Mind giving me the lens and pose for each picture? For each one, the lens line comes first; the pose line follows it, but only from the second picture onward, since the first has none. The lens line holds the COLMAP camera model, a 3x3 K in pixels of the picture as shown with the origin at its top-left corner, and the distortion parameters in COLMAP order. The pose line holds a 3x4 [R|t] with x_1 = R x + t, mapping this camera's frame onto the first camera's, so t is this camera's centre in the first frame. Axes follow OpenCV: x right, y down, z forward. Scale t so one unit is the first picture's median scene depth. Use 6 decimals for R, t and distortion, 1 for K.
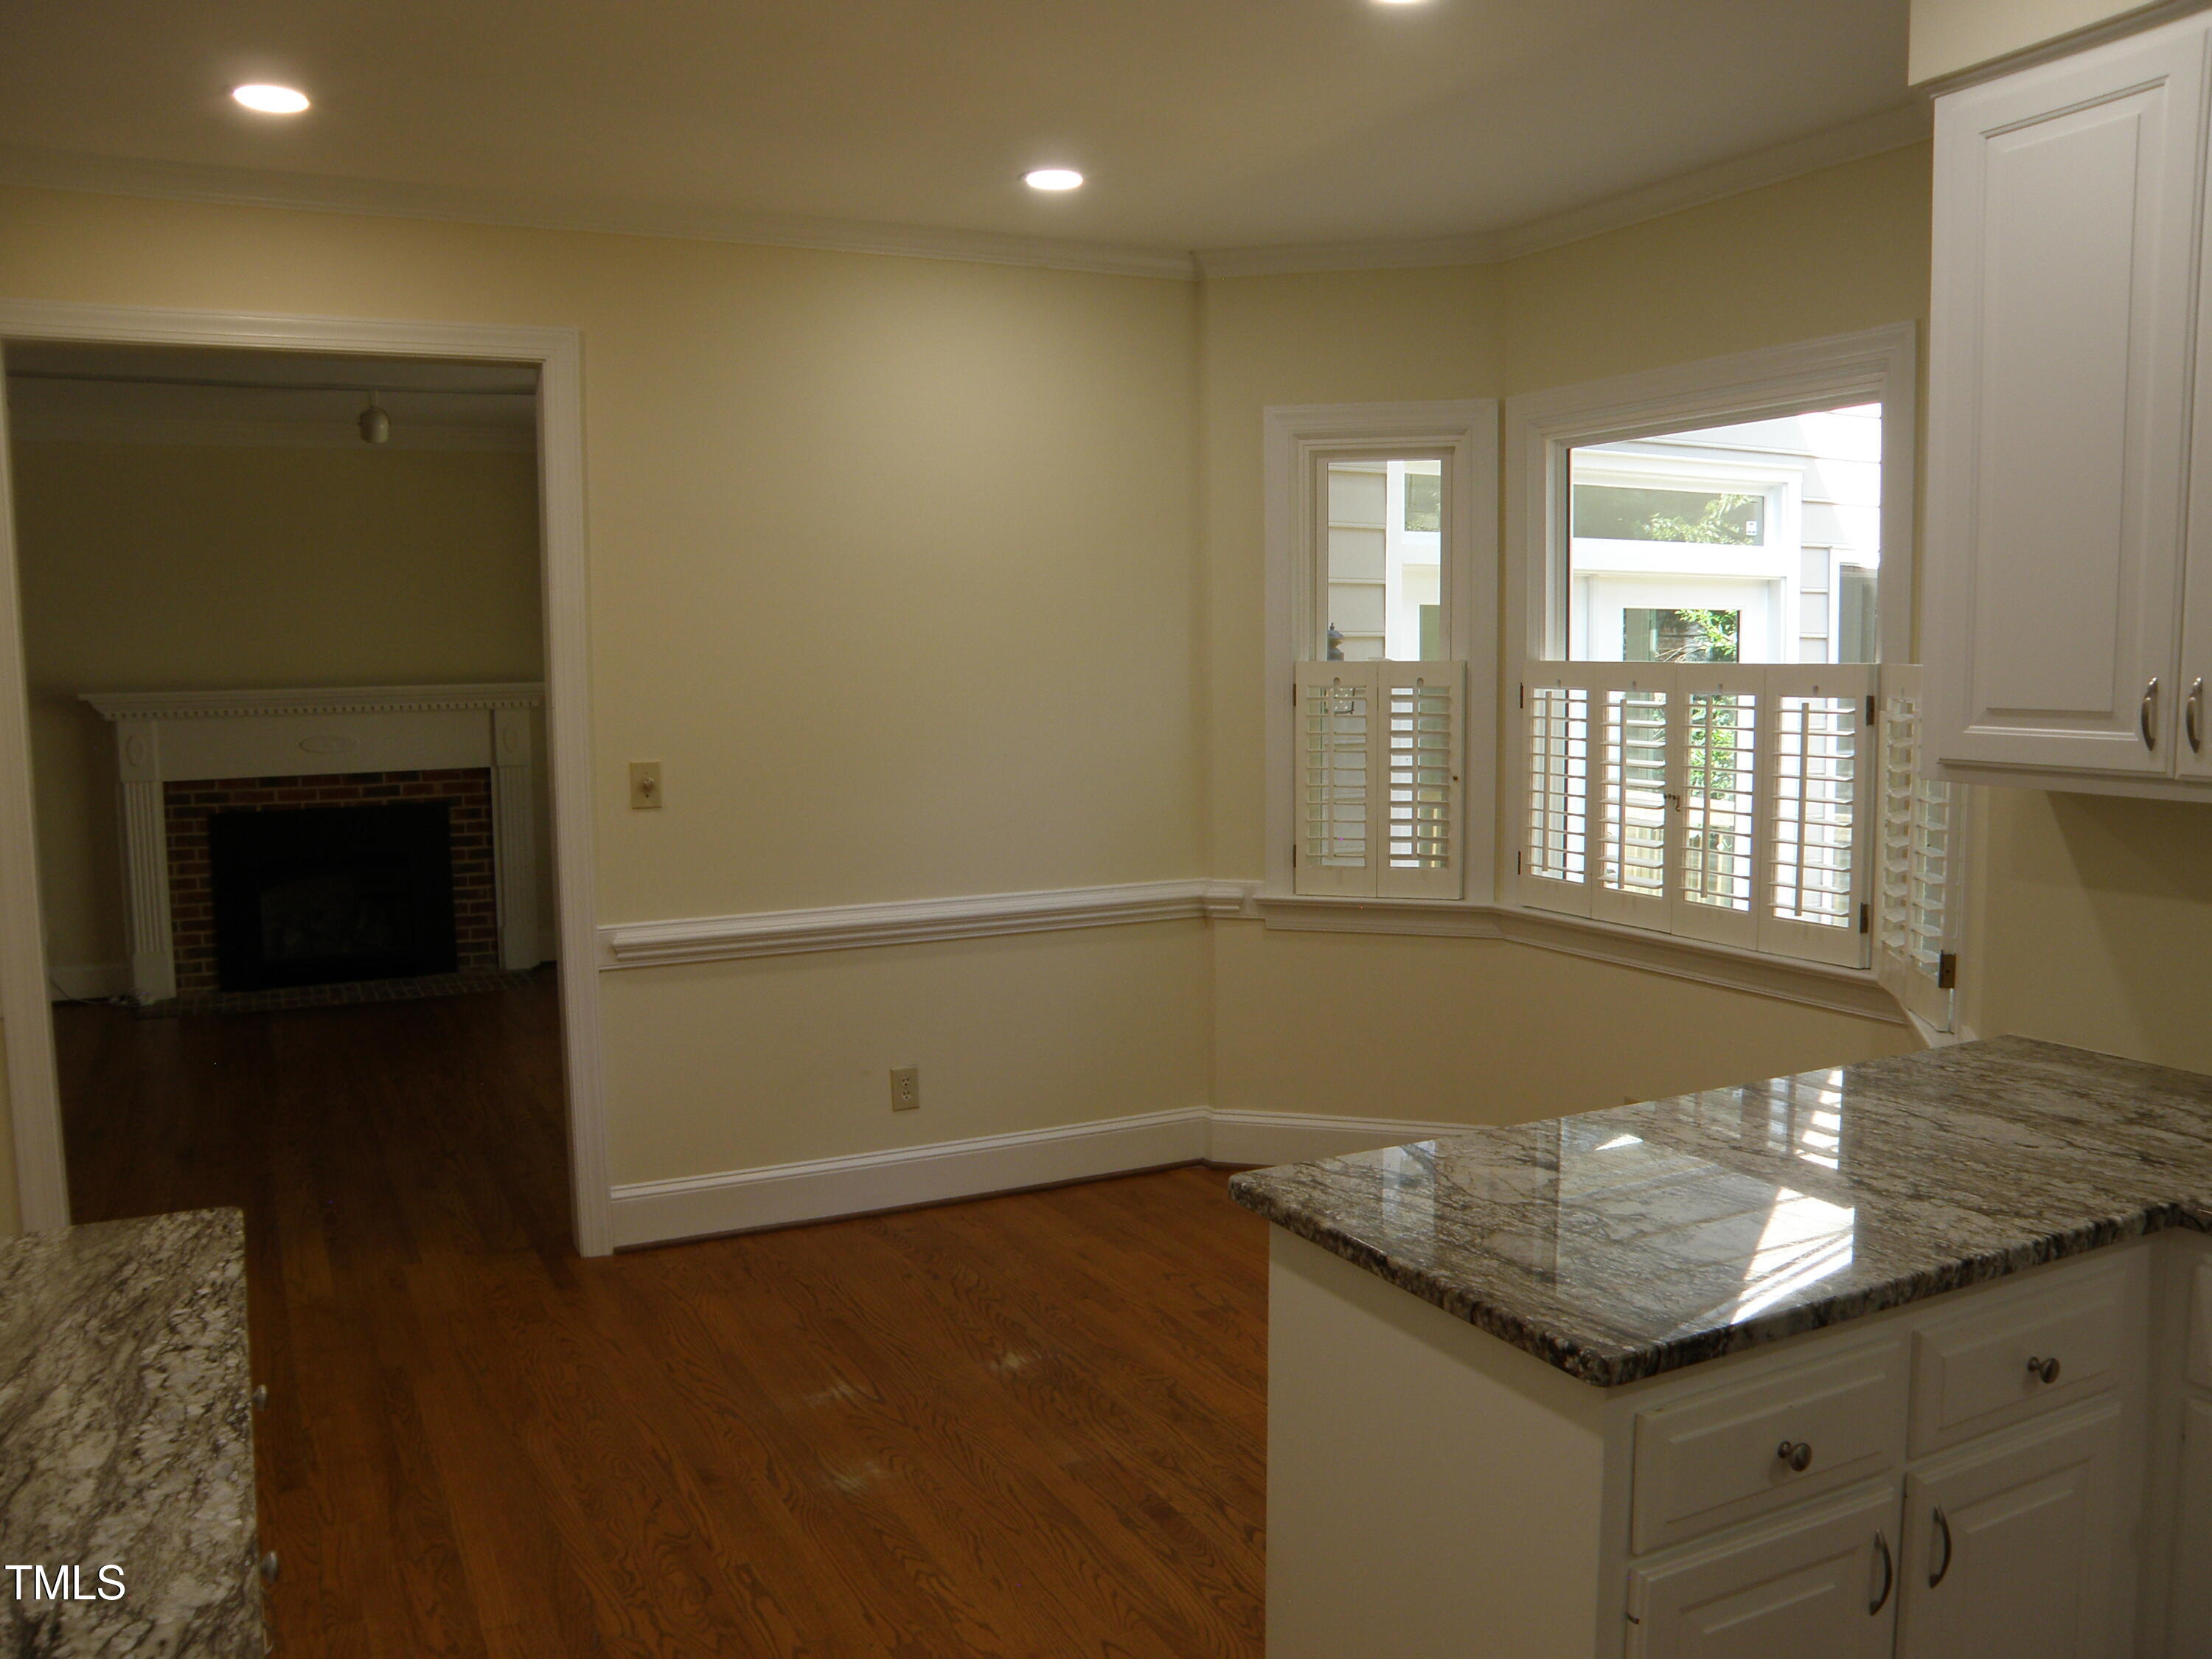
lens RADIAL K [[1789.6, 0, 1114.2], [0, 1789.6, 846.5], [0, 0, 1]] dist [-0.160161, 0.130900]
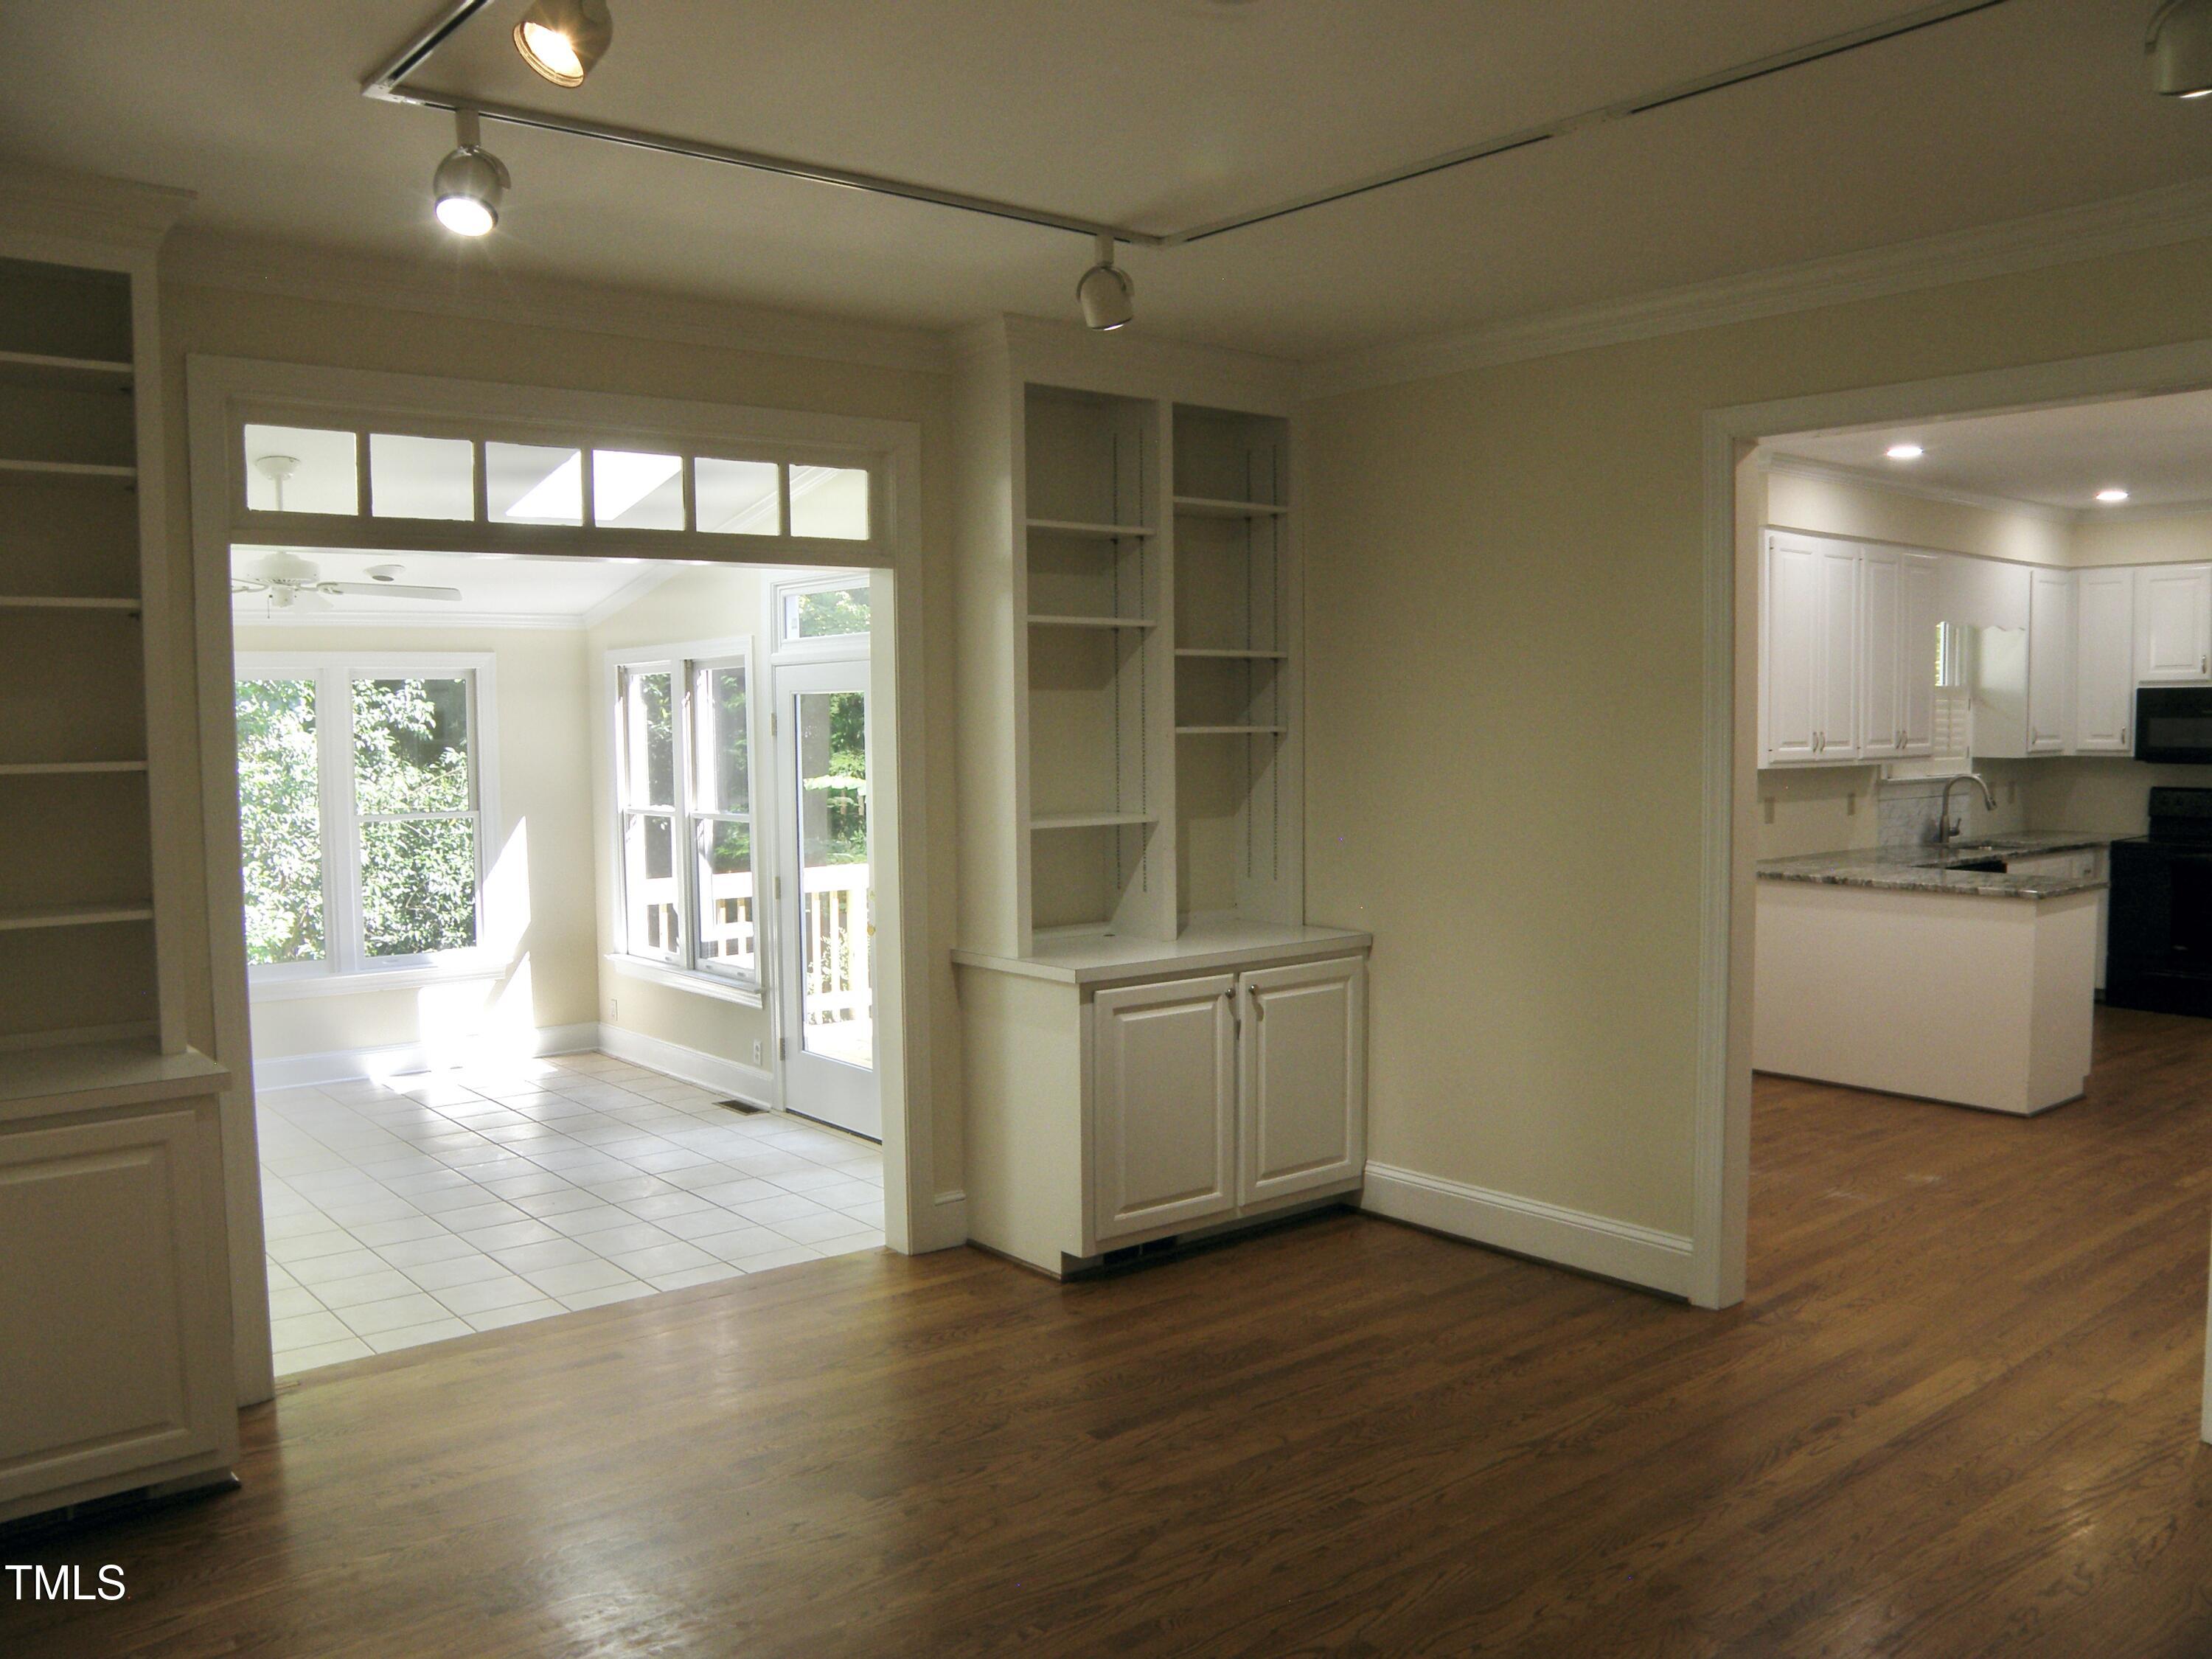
lens RADIAL K [[1789.6, 0, 1114.2], [0, 1789.6, 846.5], [0, 0, 1]] dist [-0.160161, 0.130900]
pose [[-0.221916, -0.063200, 0.973015, -2.720340], [0.115409, 0.989180, 0.090572, -0.384605], [-0.968212, 0.132394, -0.212221, 3.467285]]
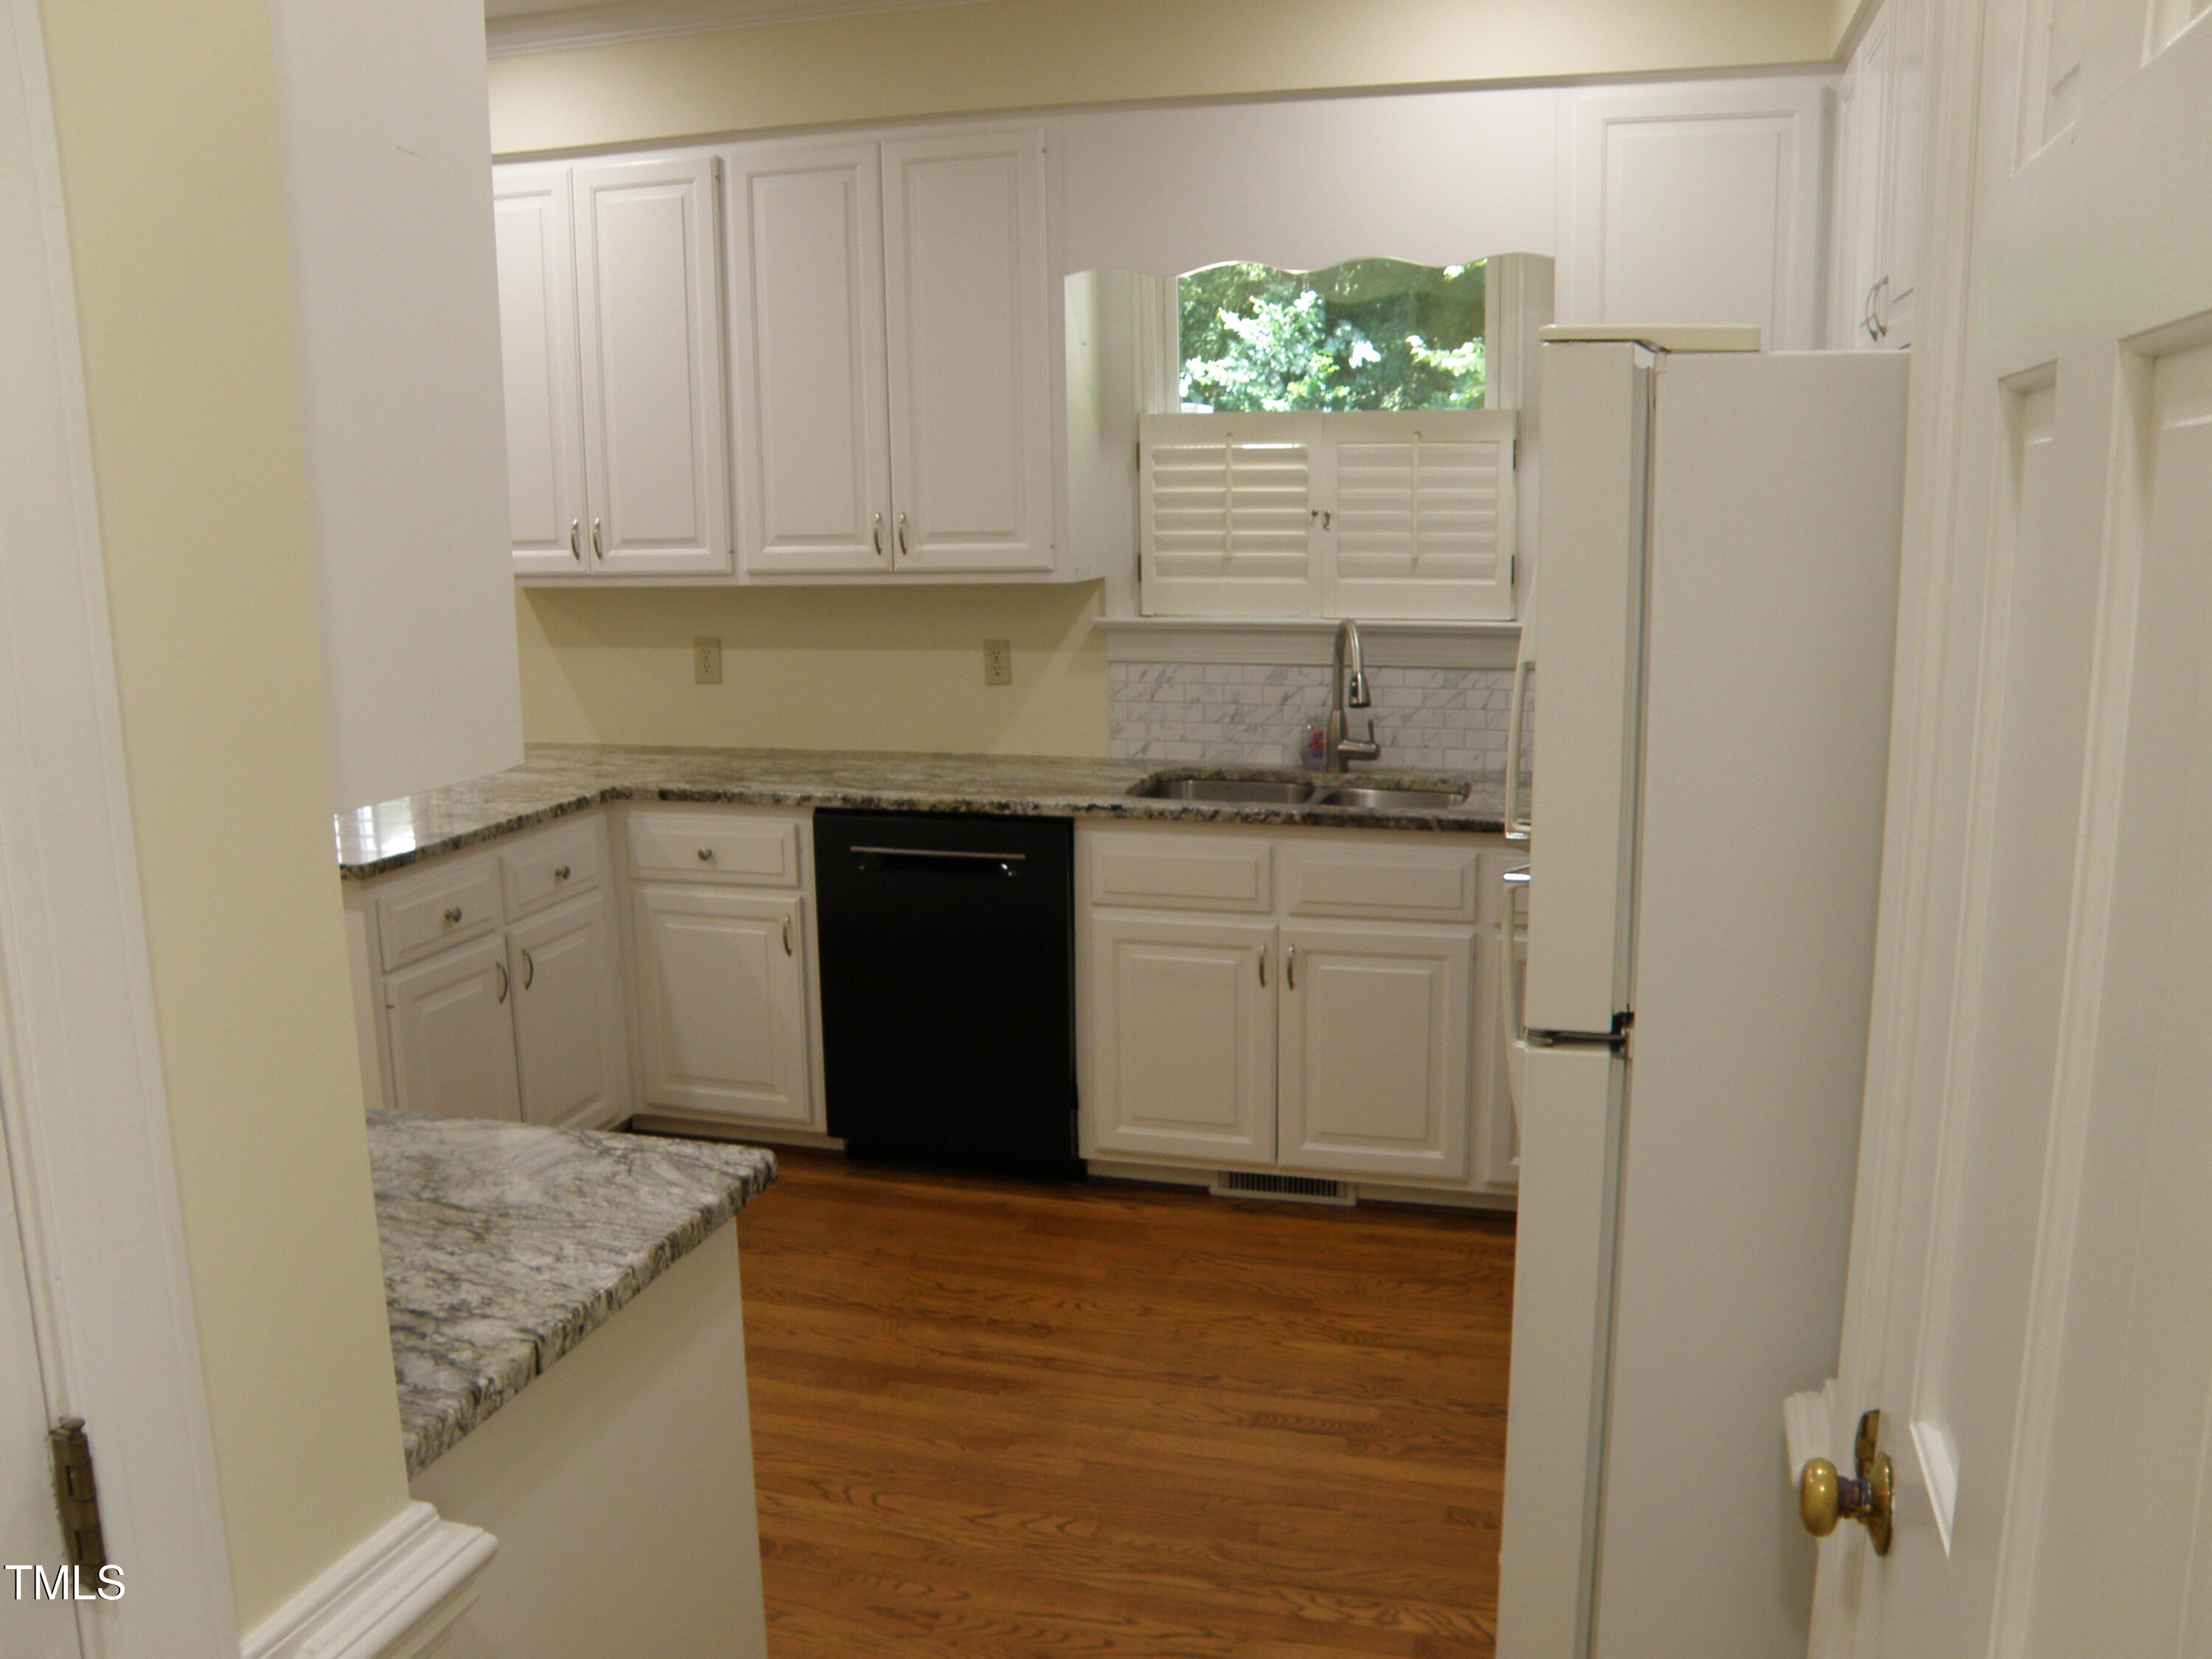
lens RADIAL K [[1789.6, 0, 1114.2], [0, 1789.6, 846.5], [0, 0, 1]] dist [-0.160161, 0.130900]
pose [[0.678341, -0.140755, 0.721139, -0.460214], [0.085799, 0.989939, 0.112513, 0.096695], [-0.729721, -0.014449, 0.683593, -0.803338]]
